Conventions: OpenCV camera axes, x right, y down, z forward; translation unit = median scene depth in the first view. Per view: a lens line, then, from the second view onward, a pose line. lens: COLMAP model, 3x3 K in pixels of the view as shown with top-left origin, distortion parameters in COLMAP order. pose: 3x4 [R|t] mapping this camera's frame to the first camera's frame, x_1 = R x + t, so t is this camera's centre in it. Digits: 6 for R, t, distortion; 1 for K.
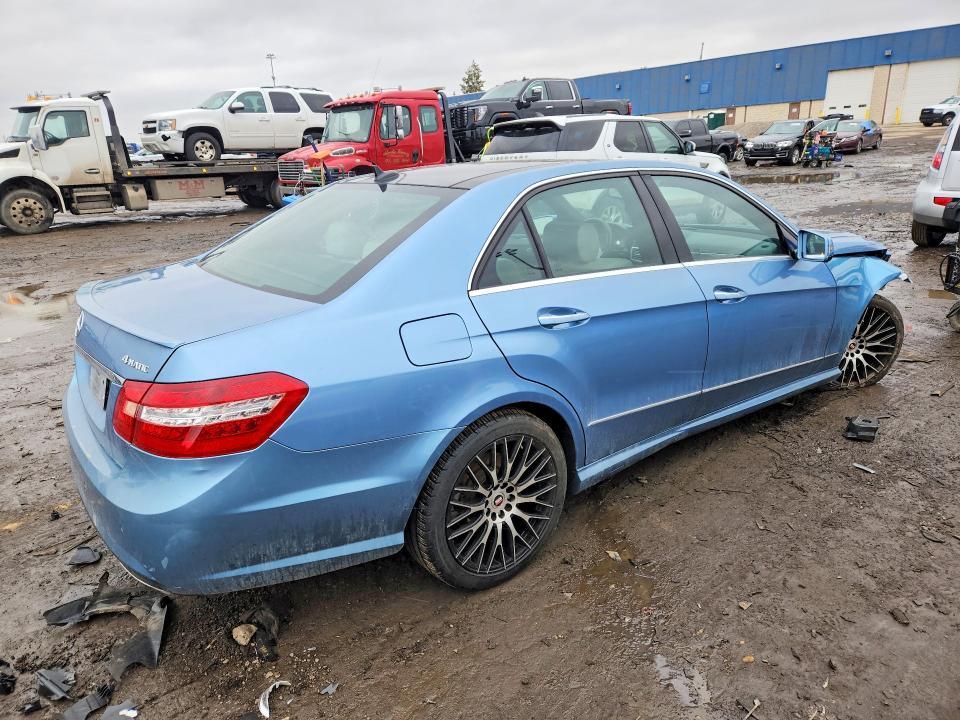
lens RADIAL K [[766.5, 0, 479.1], [0, 766.5, 360.9], [0, 0, 1]] dist [0.058778, -0.004674]
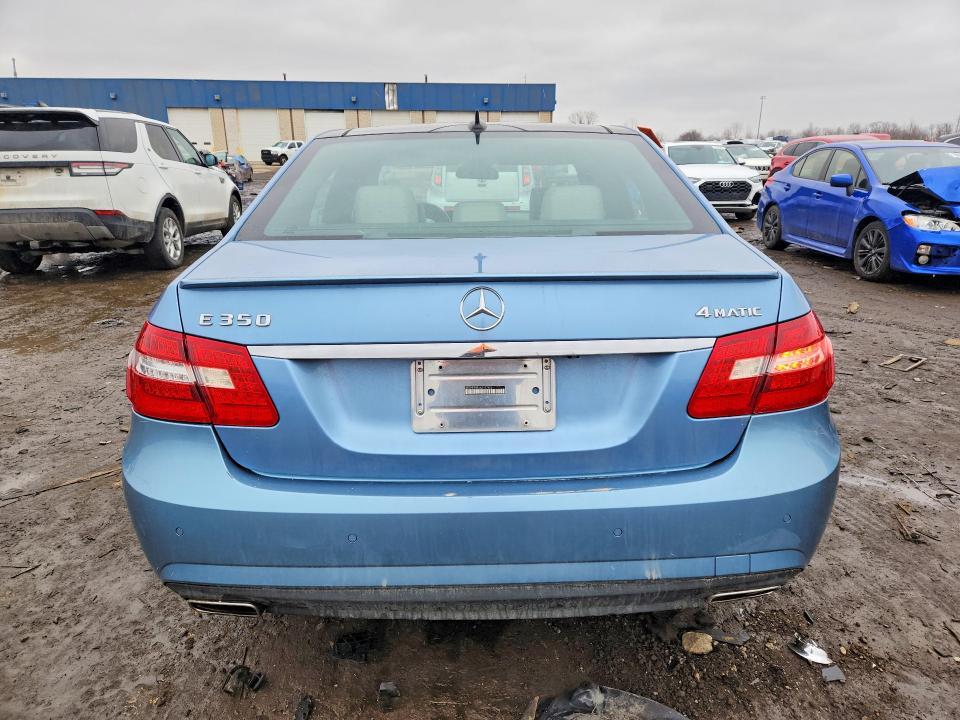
lens RADIAL K [[766.5, 0, 483.6], [0, 766.5, 357.0], [0, 0, 1]] dist [0.058778, -0.004674]
pose [[0.446278, -0.170064, 0.878587, -0.339967], [0.247744, 0.966883, 0.061314, -0.016607], [-0.859918, 0.190302, 0.473631, 0.243413]]
